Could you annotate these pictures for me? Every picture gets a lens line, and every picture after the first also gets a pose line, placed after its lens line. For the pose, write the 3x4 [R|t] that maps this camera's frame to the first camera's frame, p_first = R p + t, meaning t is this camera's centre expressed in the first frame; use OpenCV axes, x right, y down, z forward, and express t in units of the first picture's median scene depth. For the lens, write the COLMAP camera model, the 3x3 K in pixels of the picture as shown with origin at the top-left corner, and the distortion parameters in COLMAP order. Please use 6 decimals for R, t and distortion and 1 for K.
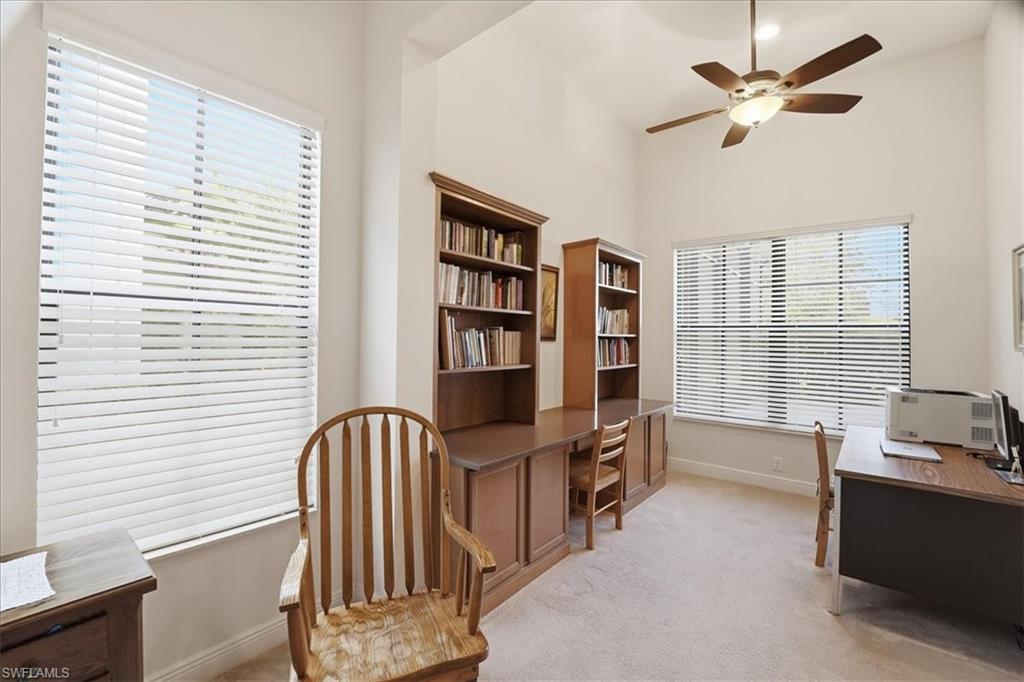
lens RADIAL K [[421.9, 0, 510.2], [0, 421.9, 338.4], [0, 0, 1]] dist [-0.023004, 0.000479]
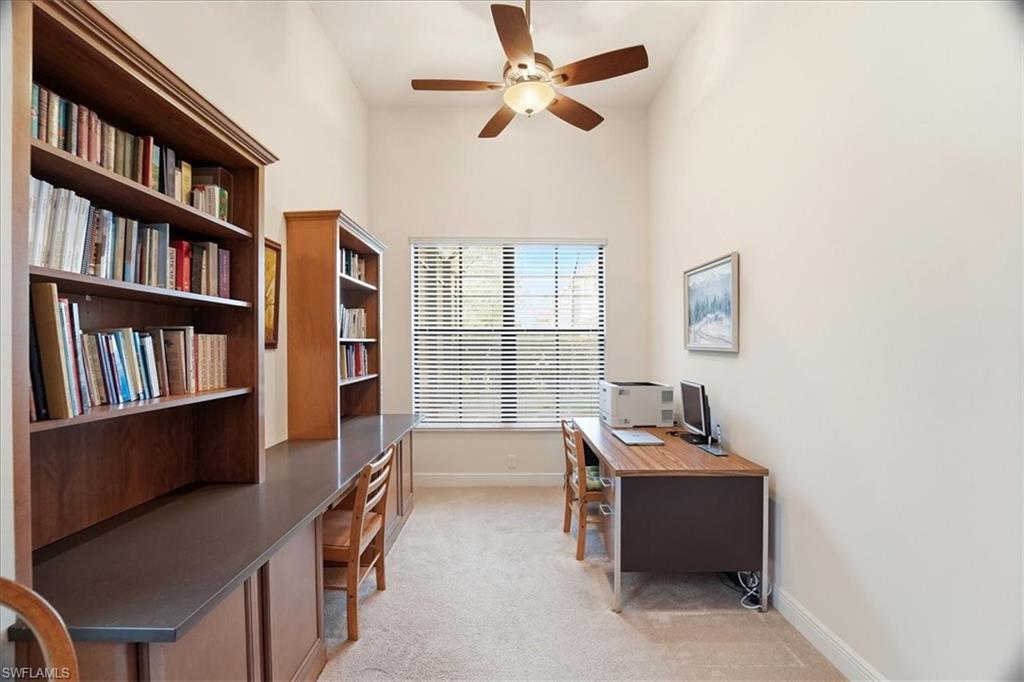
lens RADIAL K [[421.9, 0, 512.9], [0, 421.9, 346.9], [0, 0, 1]] dist [-0.023004, 0.000479]
pose [[0.768917, -0.018122, 0.639092, -0.044574], [0.012729, 0.999834, 0.013036, -0.001457], [-0.639222, -0.001889, 0.769020, 0.281483]]
